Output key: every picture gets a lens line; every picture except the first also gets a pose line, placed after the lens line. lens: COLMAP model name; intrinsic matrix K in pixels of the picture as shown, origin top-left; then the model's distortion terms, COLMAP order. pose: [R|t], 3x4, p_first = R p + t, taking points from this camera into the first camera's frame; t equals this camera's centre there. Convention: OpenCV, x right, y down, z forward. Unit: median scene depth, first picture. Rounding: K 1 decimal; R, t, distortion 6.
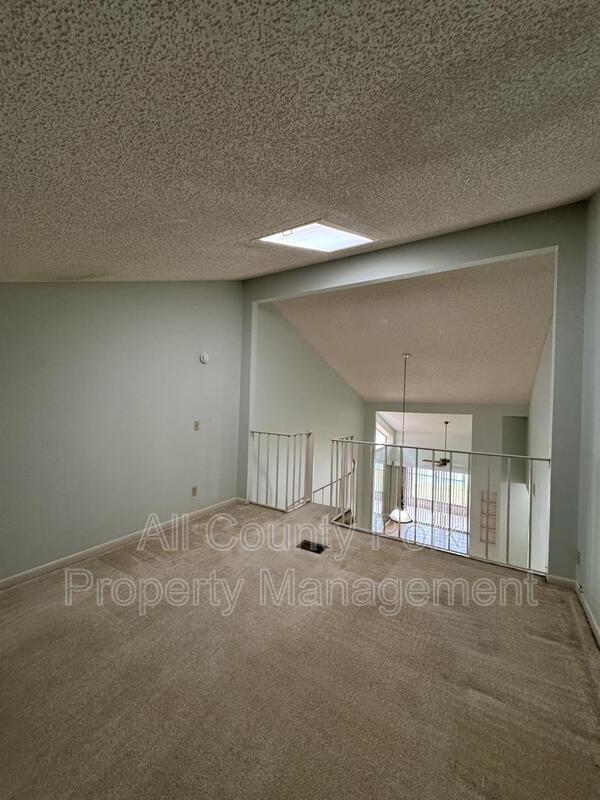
lens RADIAL K [[320.3, 0, 299.7], [0, 320.3, 401.4], [0, 0, 1]] dist [-0.003989, 0.001646]
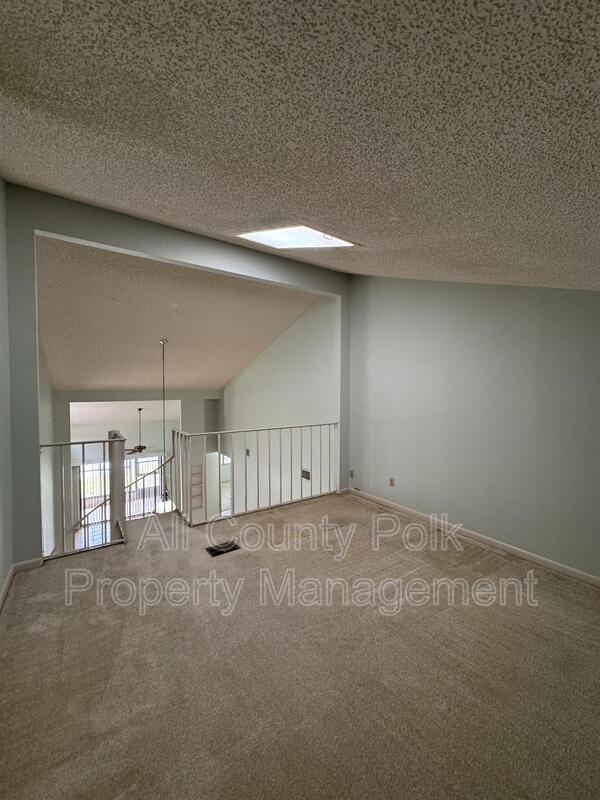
lens RADIAL K [[320.3, 0, 299.6], [0, 320.3, 396.7], [0, 0, 1]] dist [-0.003989, 0.001646]
pose [[0.405690, -0.045156, 0.912895, -0.321382], [0.014649, 0.998972, 0.042903, -0.011229], [-0.913894, -0.004032, 0.405934, 0.192730]]
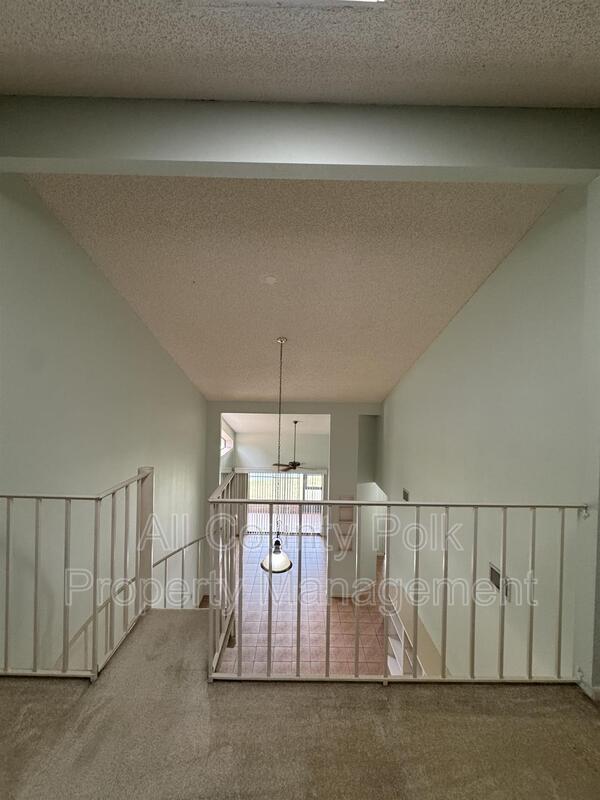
lens RADIAL K [[320.3, 0, 301.0], [0, 320.3, 400.1], [0, 0, 1]] dist [-0.003989, 0.001646]
pose [[0.844141, -0.013234, 0.535958, -0.018468], [0.004932, 0.999845, 0.016921, -0.016060], [-0.536099, -0.011640, 0.844075, 0.297698]]
